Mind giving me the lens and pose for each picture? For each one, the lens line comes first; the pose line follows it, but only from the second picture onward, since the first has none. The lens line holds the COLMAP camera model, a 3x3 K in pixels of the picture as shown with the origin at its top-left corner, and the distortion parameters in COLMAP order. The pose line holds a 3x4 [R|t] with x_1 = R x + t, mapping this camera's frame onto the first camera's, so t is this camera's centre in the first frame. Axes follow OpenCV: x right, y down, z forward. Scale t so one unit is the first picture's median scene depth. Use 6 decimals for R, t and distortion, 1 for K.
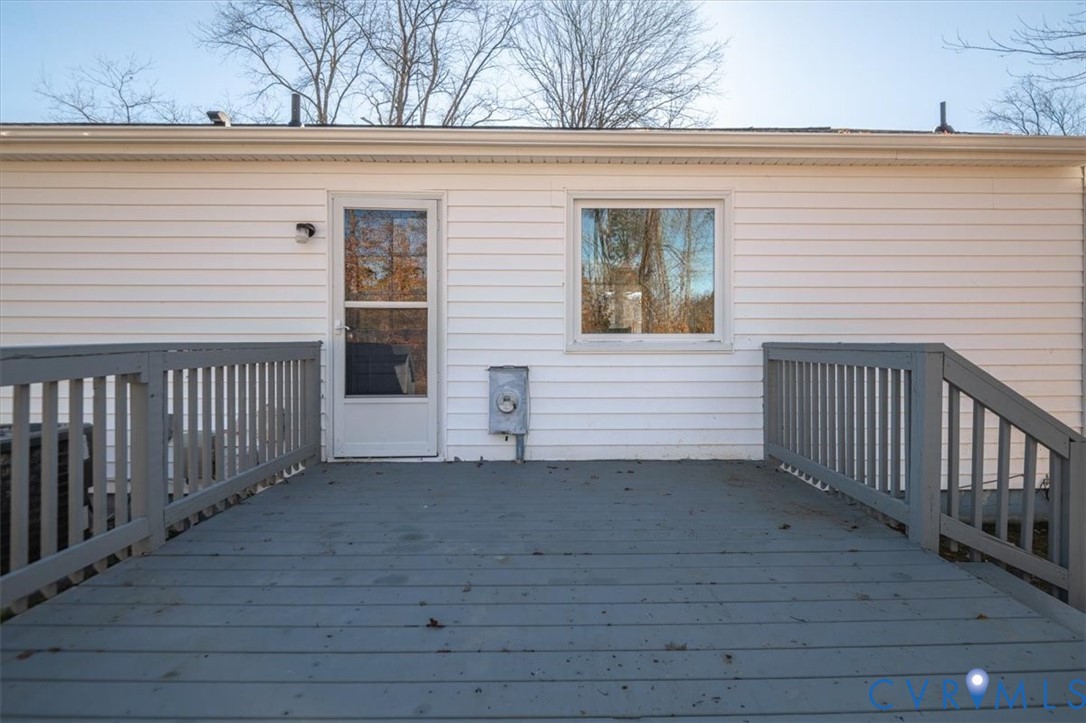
lens RADIAL K [[504.5, 0, 559.3], [0, 504.5, 337.3], [0, 0, 1]] dist [0.000159, -0.000372]
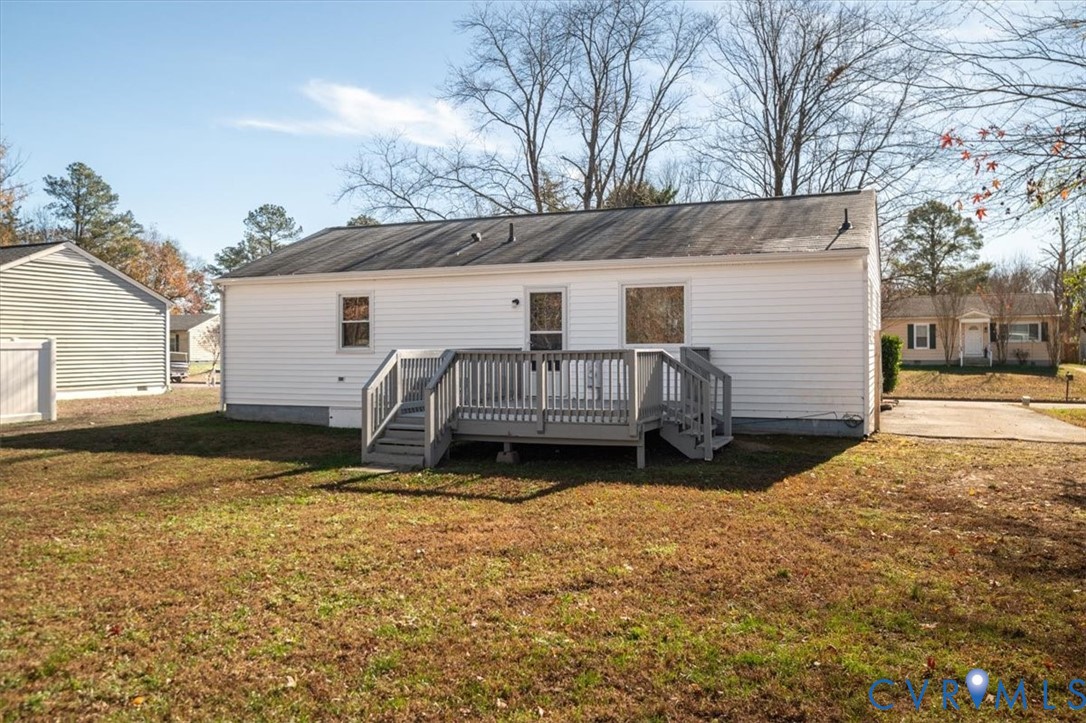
lens RADIAL K [[792.6, 0, 574.3], [0, 792.6, 340.6], [0, 0, 1]] dist [-0.001690, -0.001354]
pose [[0.921133, -0.011952, -0.389064, 0.338133], [0.006306, 0.999856, -0.015785, 0.009353], [0.389196, 0.012087, 0.921076, -0.655062]]
